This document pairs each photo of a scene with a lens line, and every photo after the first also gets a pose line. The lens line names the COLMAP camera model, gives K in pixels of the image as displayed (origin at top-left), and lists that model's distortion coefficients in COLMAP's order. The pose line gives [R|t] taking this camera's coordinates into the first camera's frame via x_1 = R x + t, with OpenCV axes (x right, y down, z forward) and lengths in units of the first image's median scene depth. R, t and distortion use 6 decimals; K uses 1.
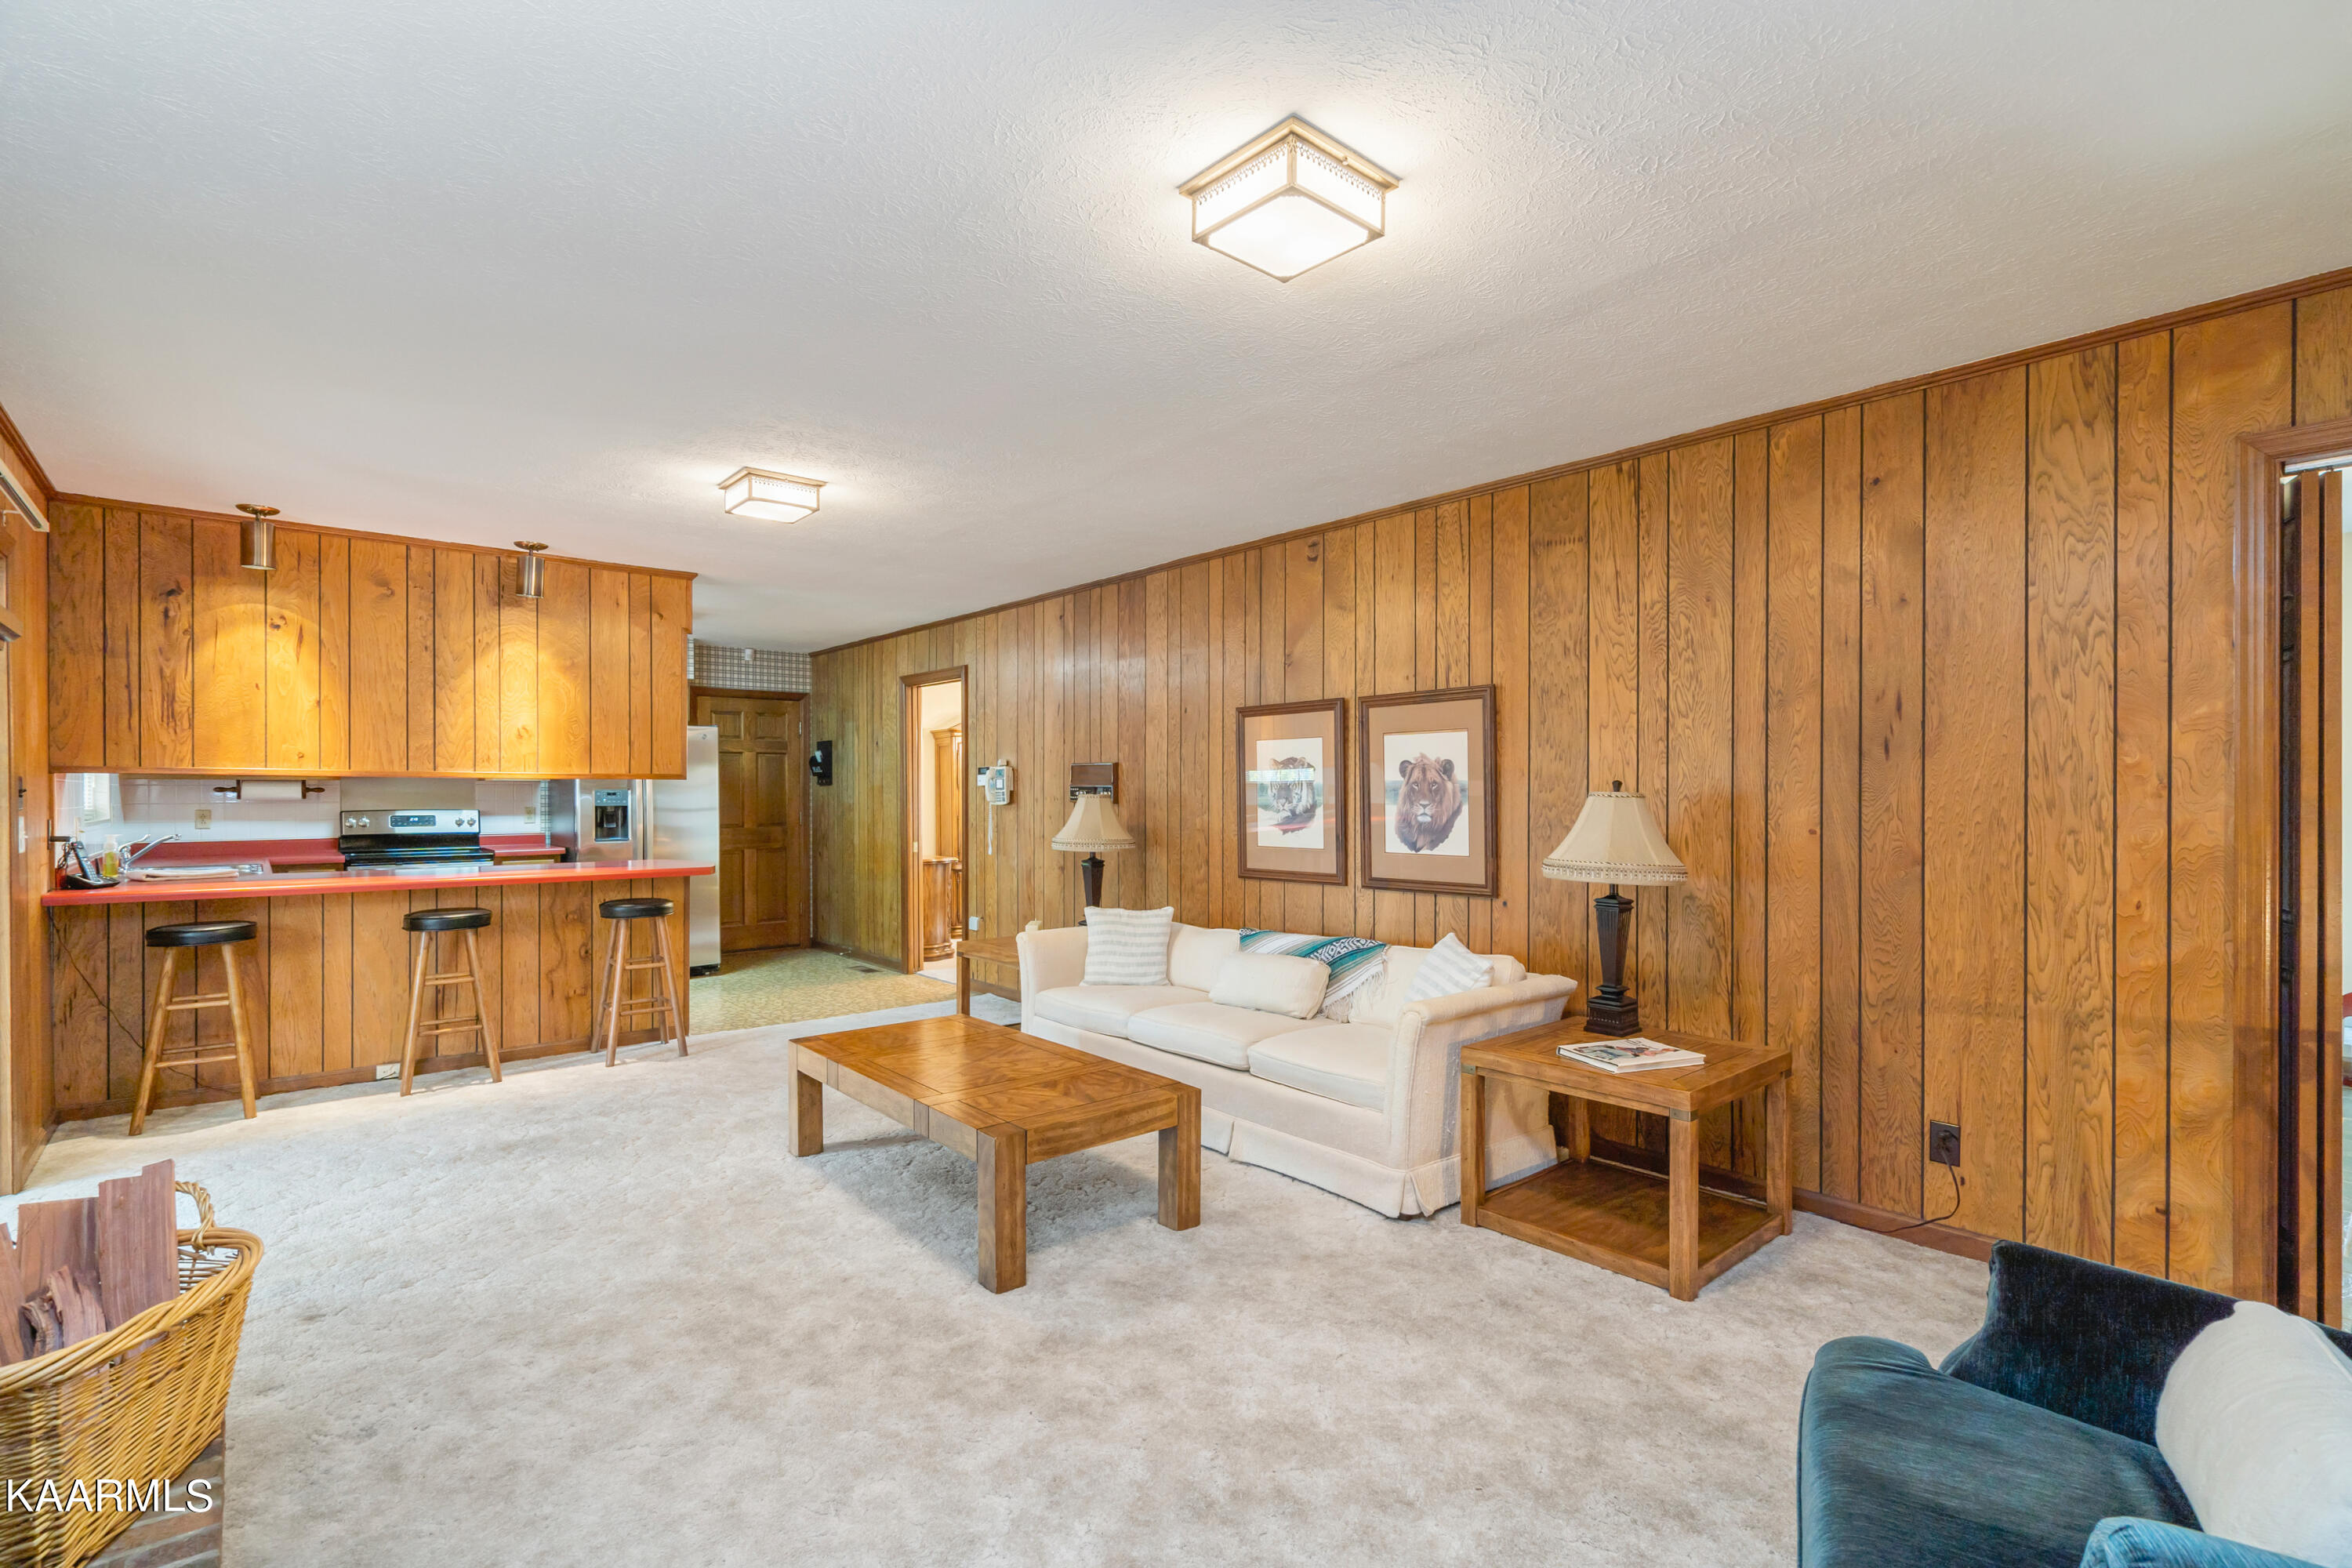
lens RADIAL K [[1077.1, 0, 1211.4], [0, 1077.1, 805.8], [0, 0, 1]] dist [-0.005945, 0.002776]
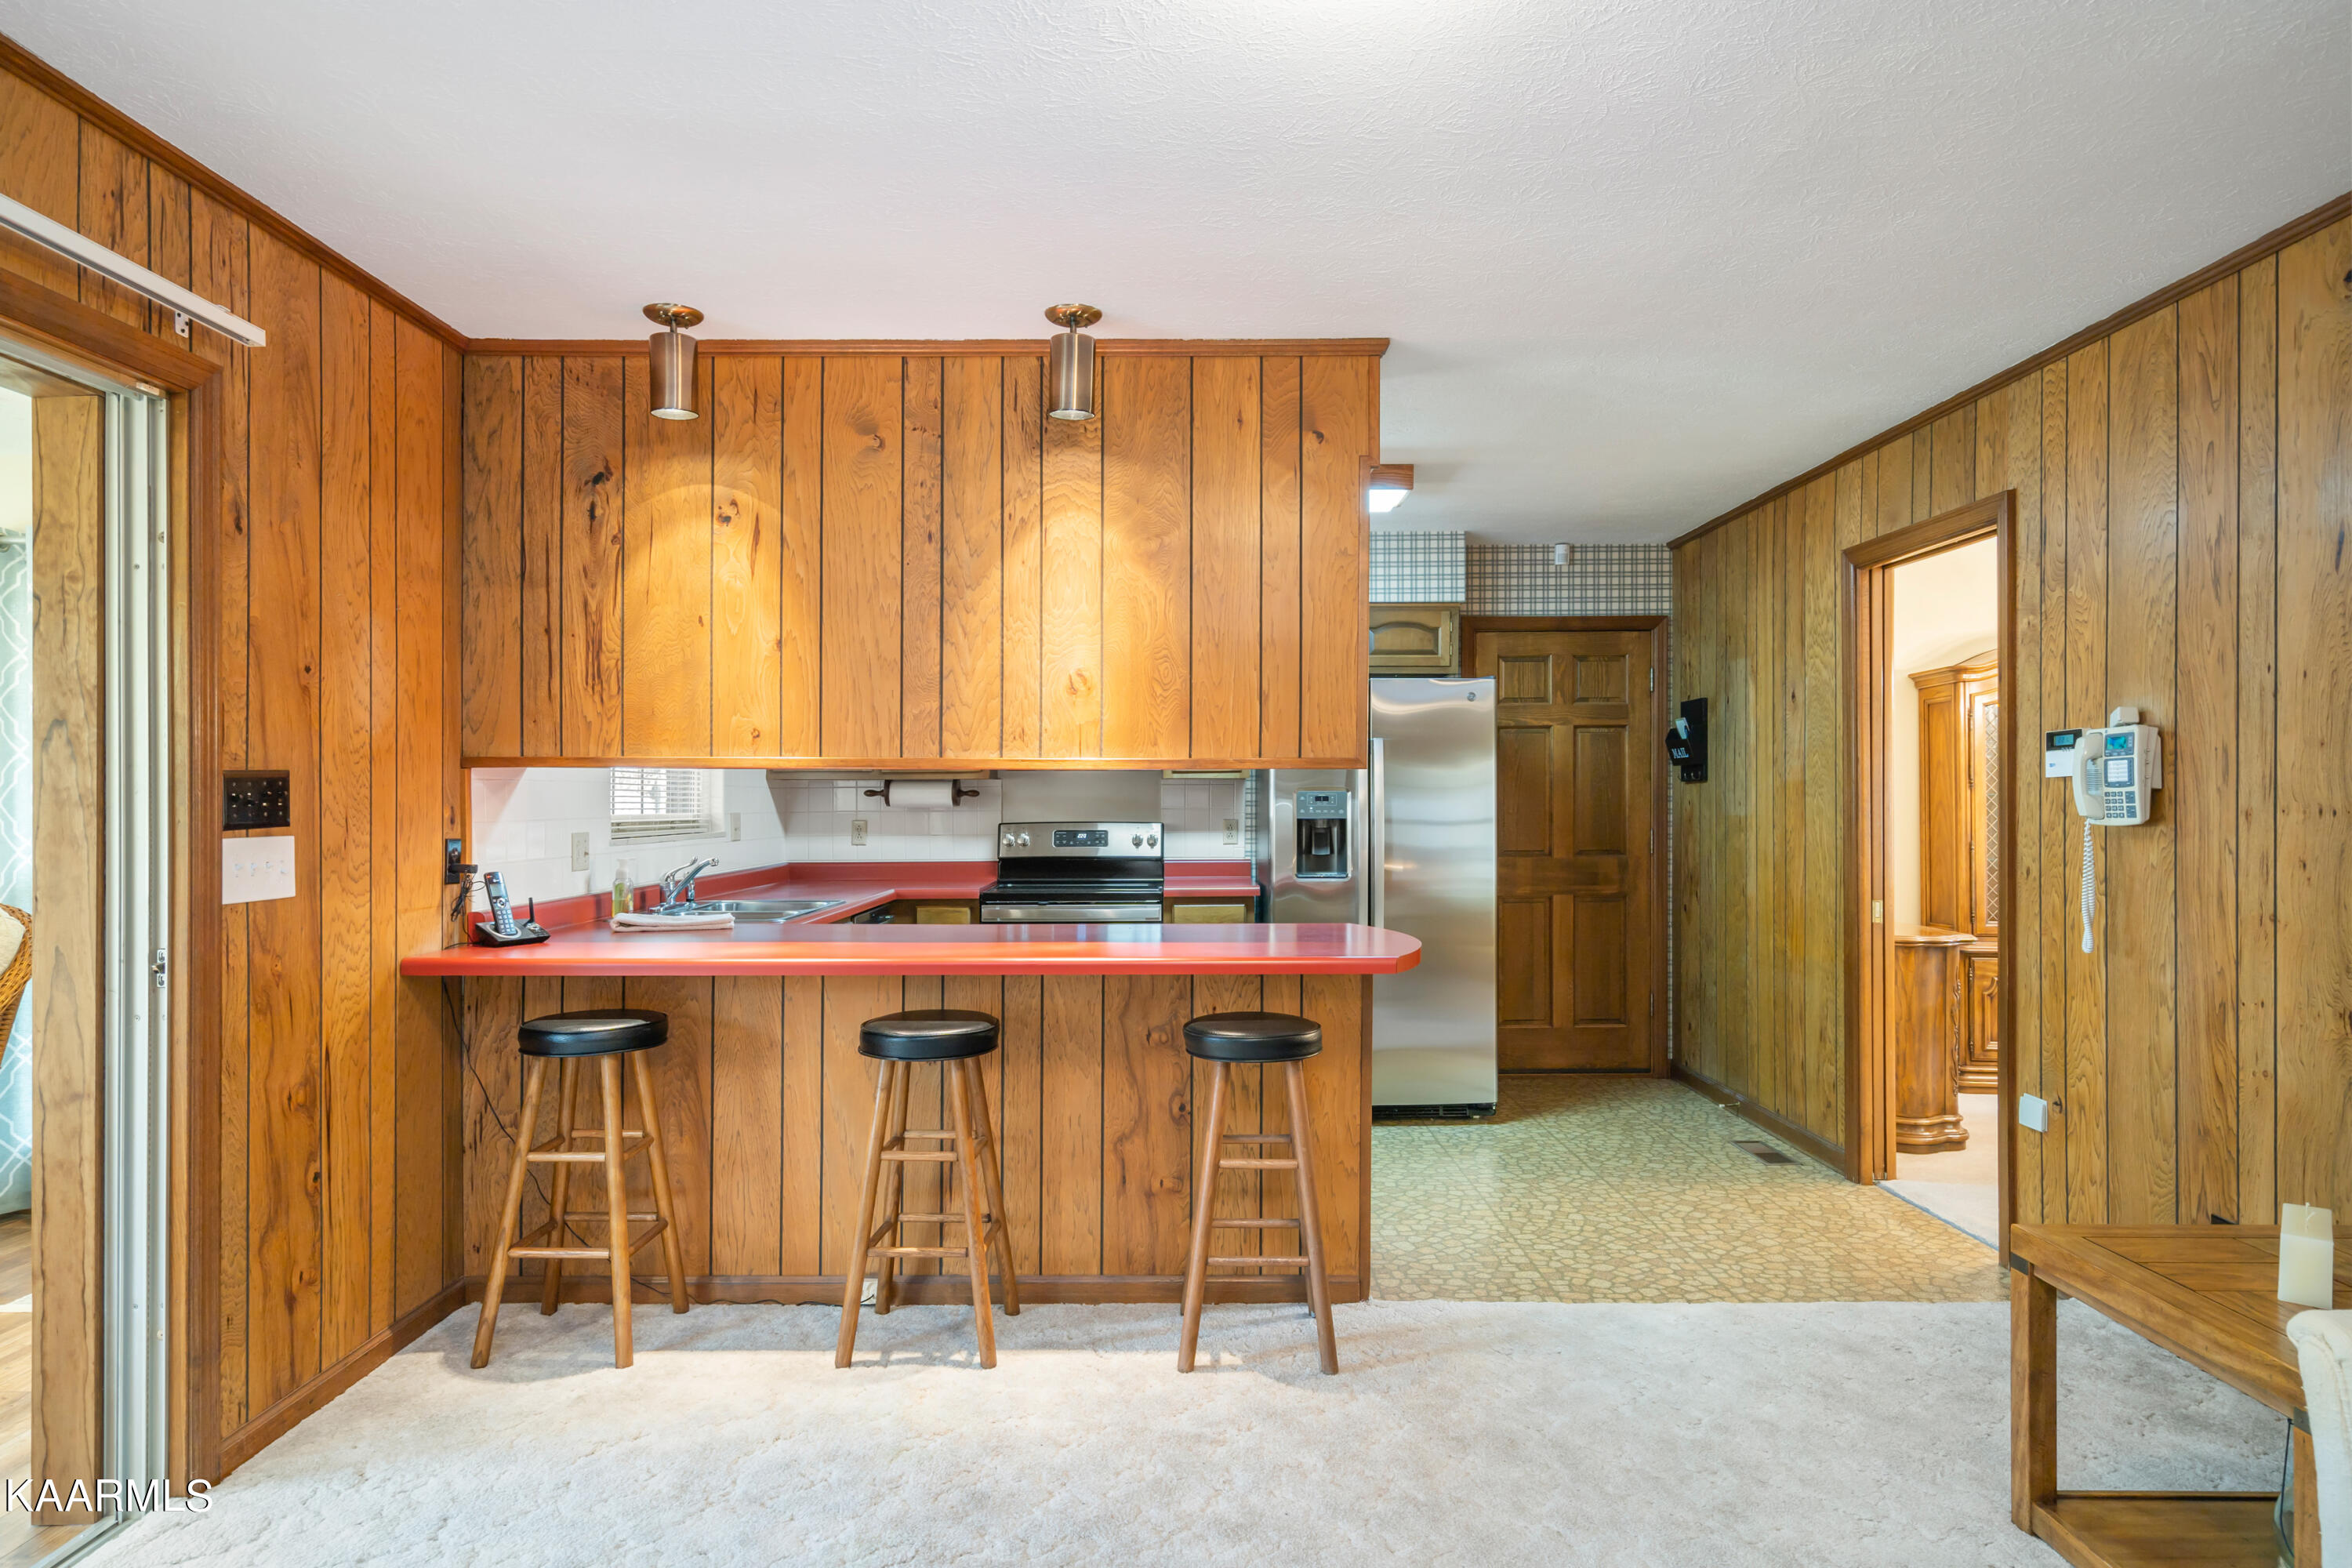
lens RADIAL K [[1381.3, 0, 1166.7], [0, 1381.3, 802.6], [0, 0, 1]] dist [-0.002104, 0.001325]
pose [[0.738647, 0.000595, -0.674092, -0.154040], [-0.006294, 0.999962, -0.006014, -0.005287], [0.674063, 0.008685, 0.738623, 0.543097]]
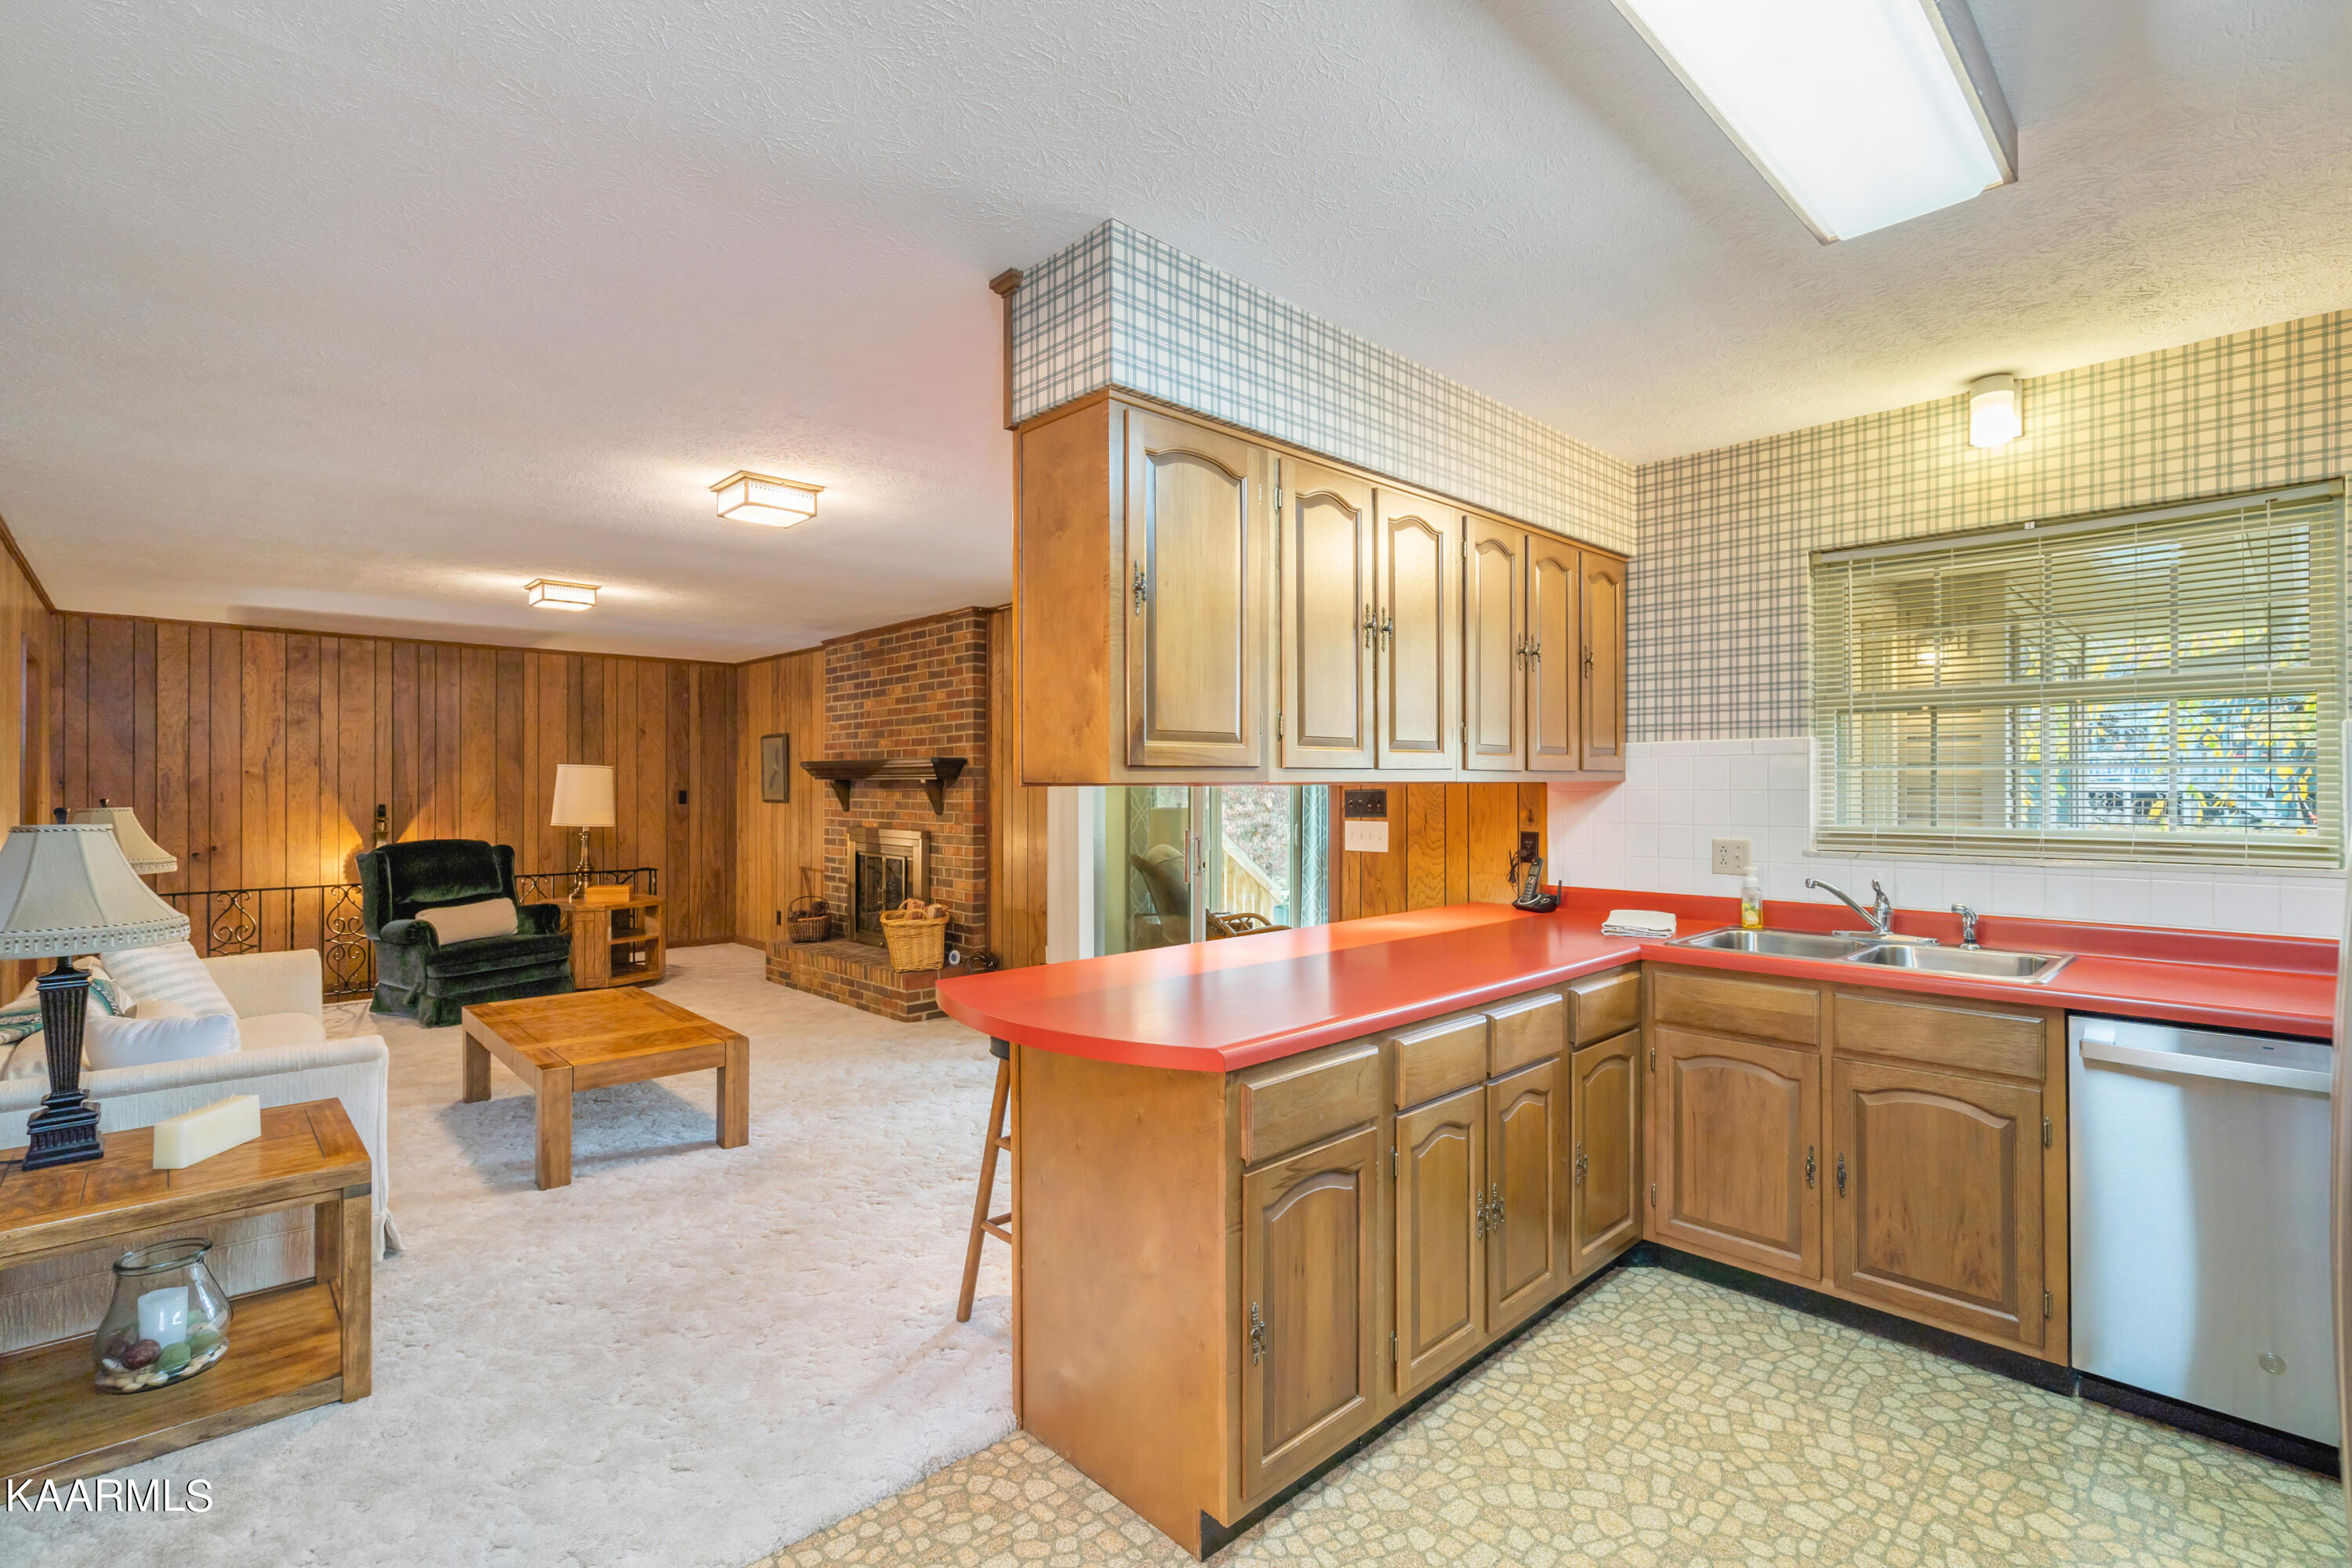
lens RADIAL K [[1077.1, 0, 1160.1], [0, 1077.1, 775.3], [0, 0, 1]] dist [-0.005945, 0.002776]
pose [[-0.999970, 0.007338, 0.002386, -0.636412], [0.007343, 0.999971, 0.002184, -0.032034], [-0.002370, 0.002201, -0.999995, 1.622052]]
